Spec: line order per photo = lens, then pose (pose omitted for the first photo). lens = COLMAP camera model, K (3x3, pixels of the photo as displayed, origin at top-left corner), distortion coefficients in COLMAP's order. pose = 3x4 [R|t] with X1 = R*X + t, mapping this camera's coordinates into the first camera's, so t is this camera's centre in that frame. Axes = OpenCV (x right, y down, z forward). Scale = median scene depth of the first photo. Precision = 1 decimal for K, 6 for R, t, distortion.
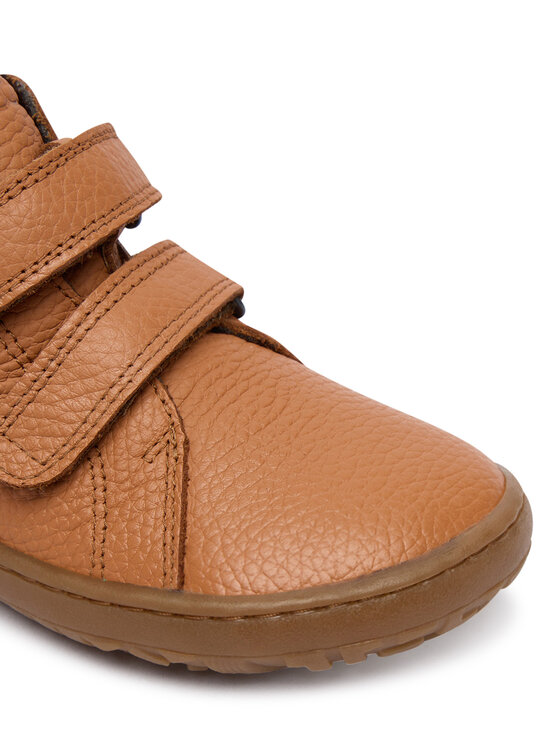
lens RADIAL K [[1365.8, 0, 280.3], [0, 1365.8, 372.6], [0, 0, 1]] dist [-0.014555, 0.000000]
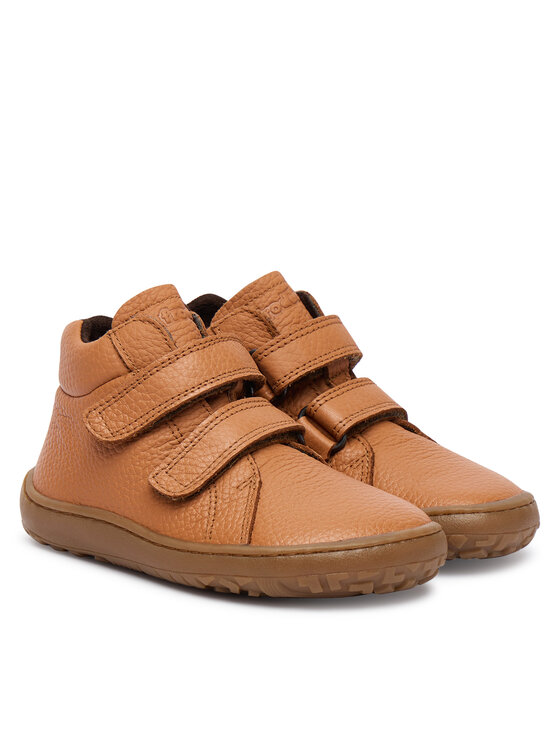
lens RADIAL K [[2207.3, 0, 280.0], [0, 2207.3, 372.9], [0, 0, 1]] dist [-0.082285, 0.000000]
pose [[0.988665, 0.051150, -0.141159, 0.385570], [-0.096949, 0.935386, -0.340080, 0.954688], [0.114643, 0.349911, 0.929742, -1.917265]]
